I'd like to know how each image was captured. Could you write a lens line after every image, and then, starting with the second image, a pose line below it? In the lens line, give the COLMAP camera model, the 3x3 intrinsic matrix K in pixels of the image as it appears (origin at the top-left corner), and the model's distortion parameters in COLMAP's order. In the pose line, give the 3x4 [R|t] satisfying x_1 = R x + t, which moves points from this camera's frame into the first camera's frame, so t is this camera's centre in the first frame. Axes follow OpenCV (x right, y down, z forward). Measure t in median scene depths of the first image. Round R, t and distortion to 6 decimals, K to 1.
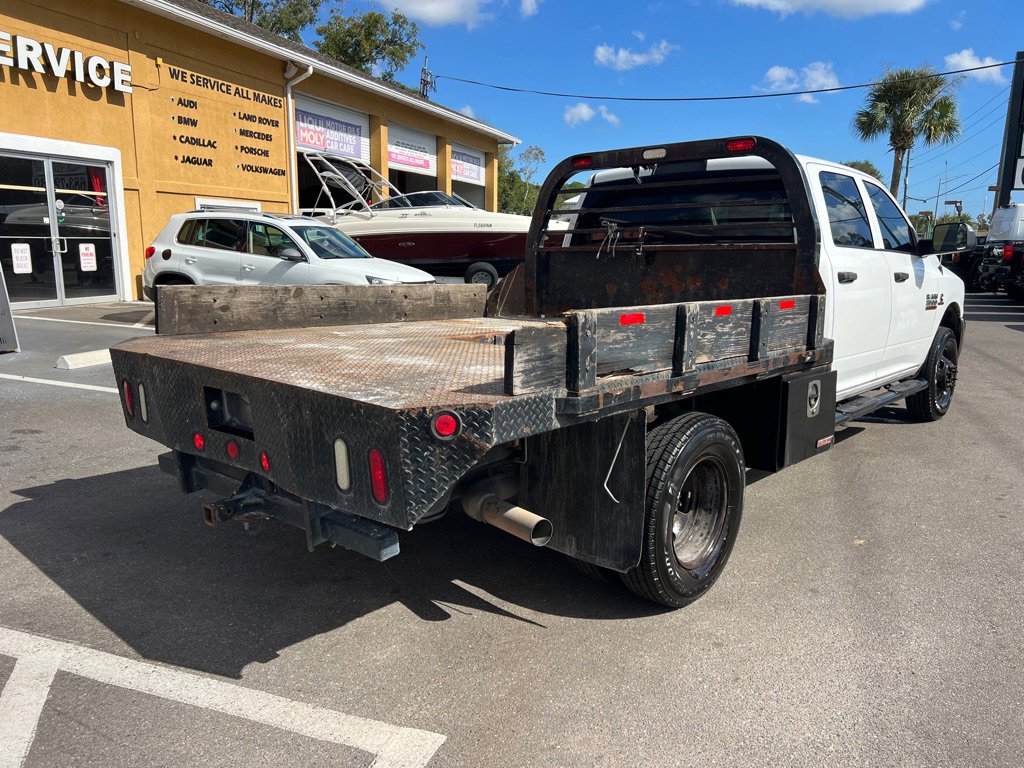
lens RADIAL K [[767.1, 0, 516.7], [0, 767.1, 388.7], [0, 0, 1]] dist [0.061804, -0.071820]
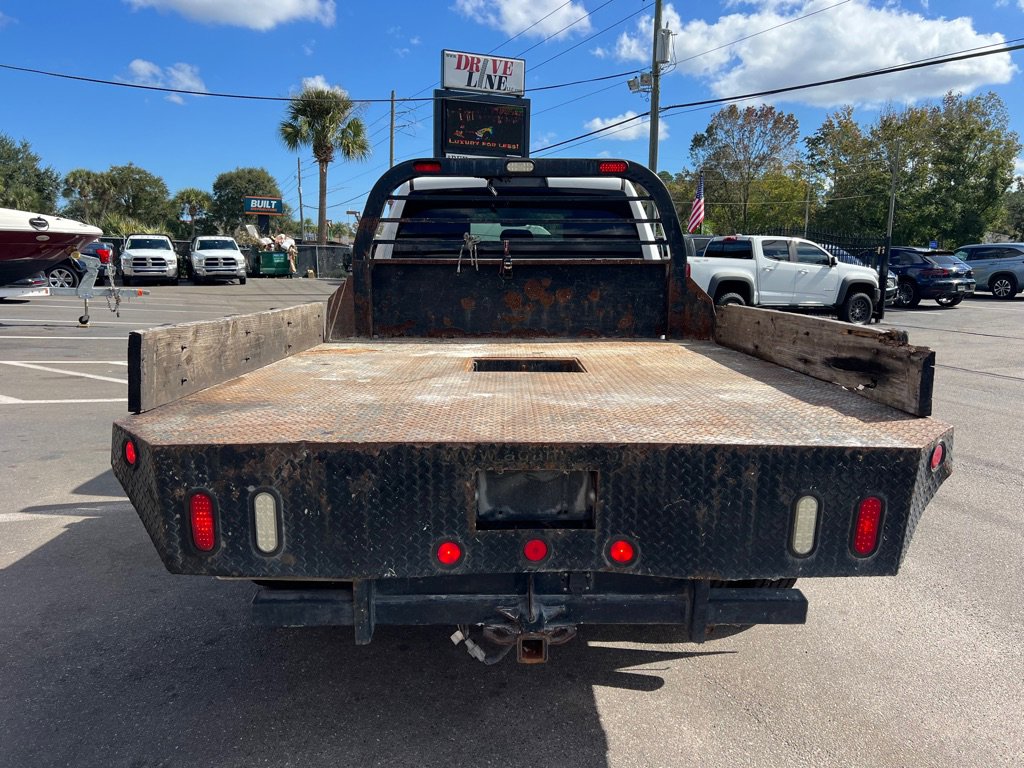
lens RADIAL K [[766.2, 0, 512.0], [0, 766.2, 384.0], [0, 0, 1]] dist [0.085114, -0.114625]
pose [[0.741612, -0.108066, 0.662067, -0.176062], [0.114155, 0.992874, 0.034192, -0.021510], [-0.661045, 0.050221, 0.748664, 0.096039]]
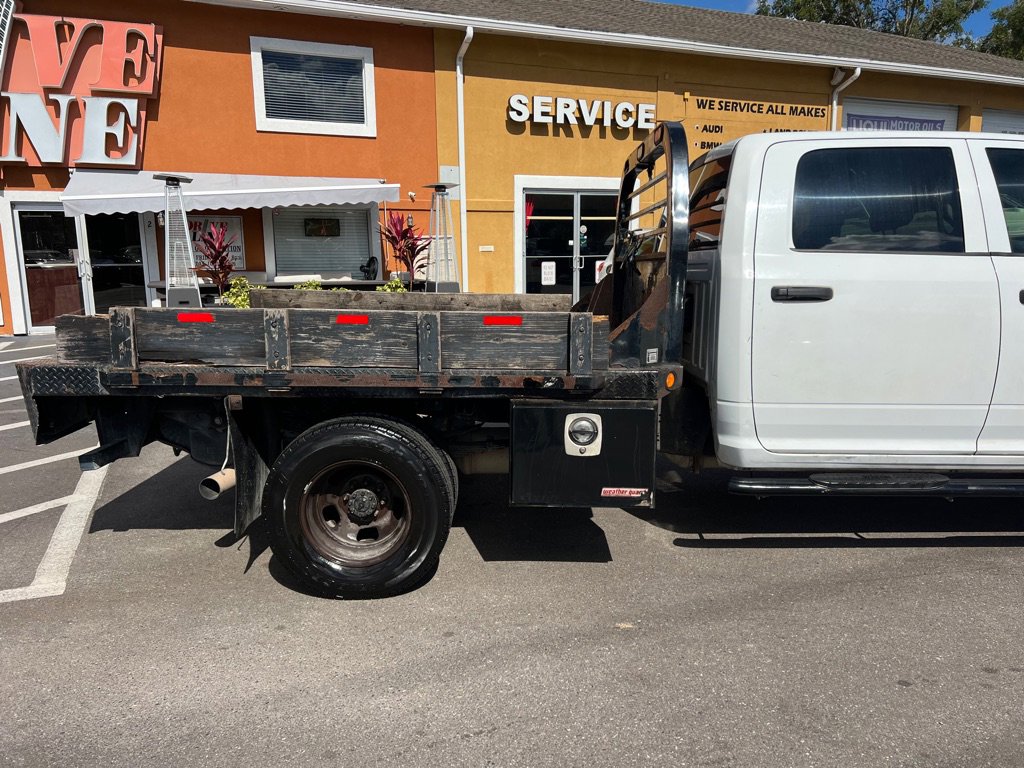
lens RADIAL K [[767.1, 0, 516.7], [0, 767.1, 388.7], [0, 0, 1]] dist [0.061804, -0.071820]
pose [[0.668192, 0.109576, -0.735875, 0.262539], [-0.121780, 0.991863, 0.037116, -0.016429], [0.733954, 0.064814, 0.676099, 0.105360]]
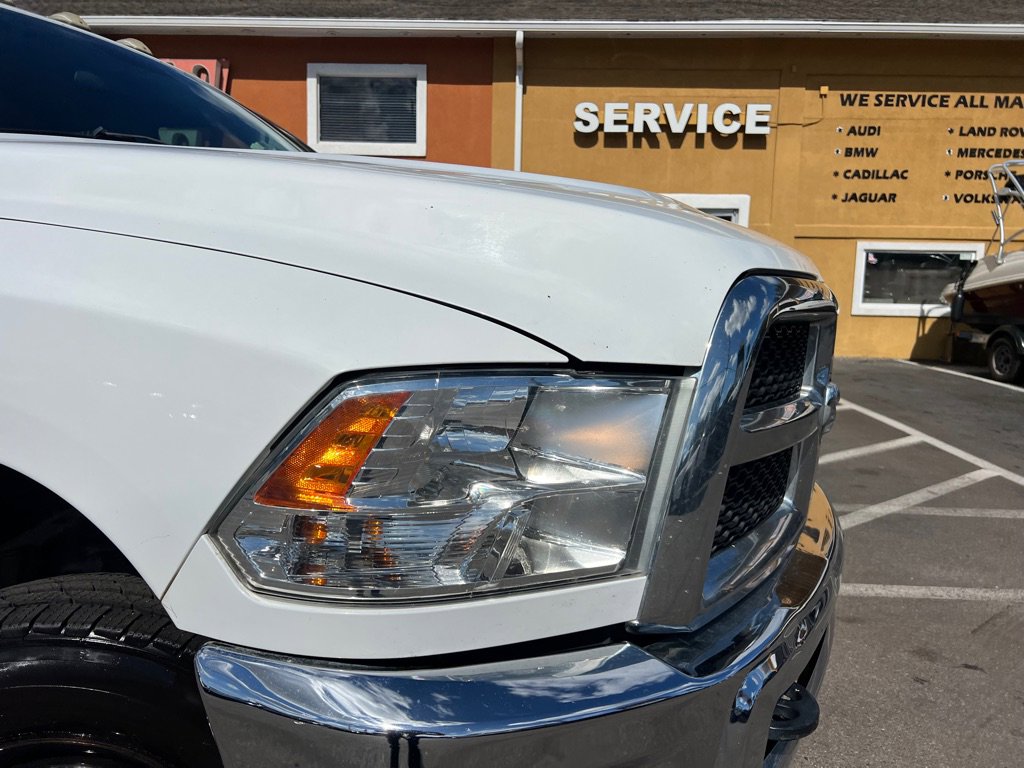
lens RADIAL K [[782.8, 0, 509.0], [0, 782.8, 390.3], [0, 0, 1]] dist [0.041029, -0.047014]
pose [[0.278873, 0.112218, -0.953749, 0.359959], [-0.199521, 0.978248, 0.056761, -0.074799], [0.939373, 0.174464, 0.295197, 0.501574]]
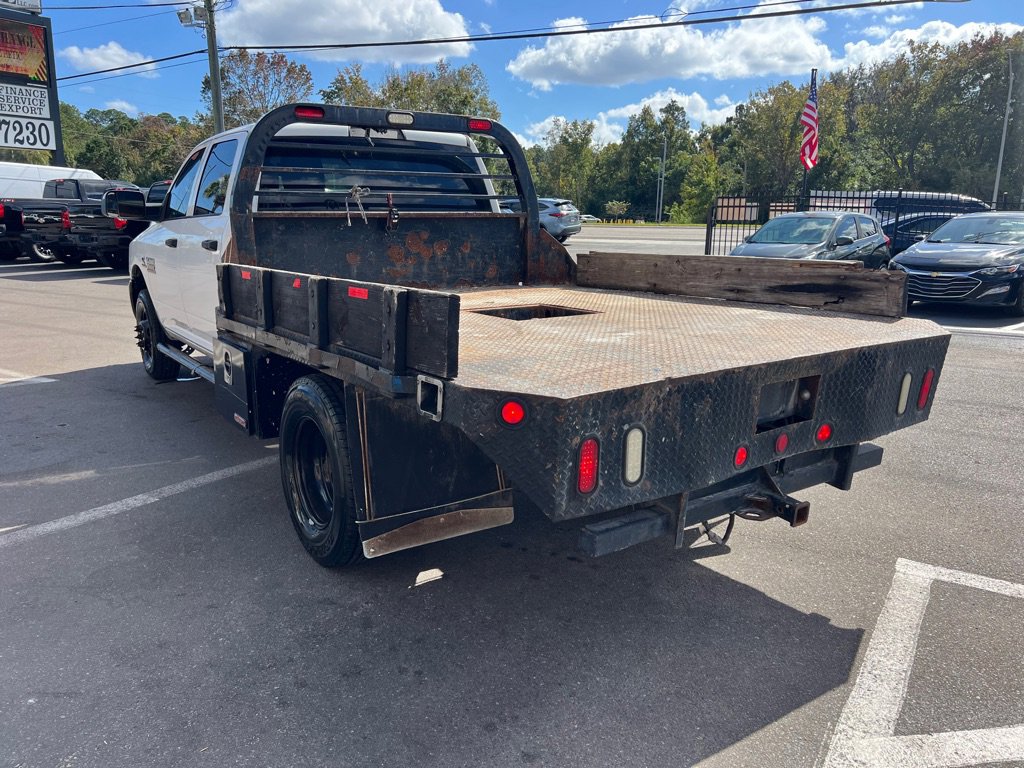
lens RADIAL K [[770.2, 0, 515.9], [0, 770.2, 392.3], [0, 0, 1]] dist [0.049673, -0.055923]
pose [[0.231944, -0.223044, 0.946812, -0.273386], [0.167215, 0.968009, 0.187075, -0.043286], [-0.958249, 0.114930, 0.261821, 0.219746]]
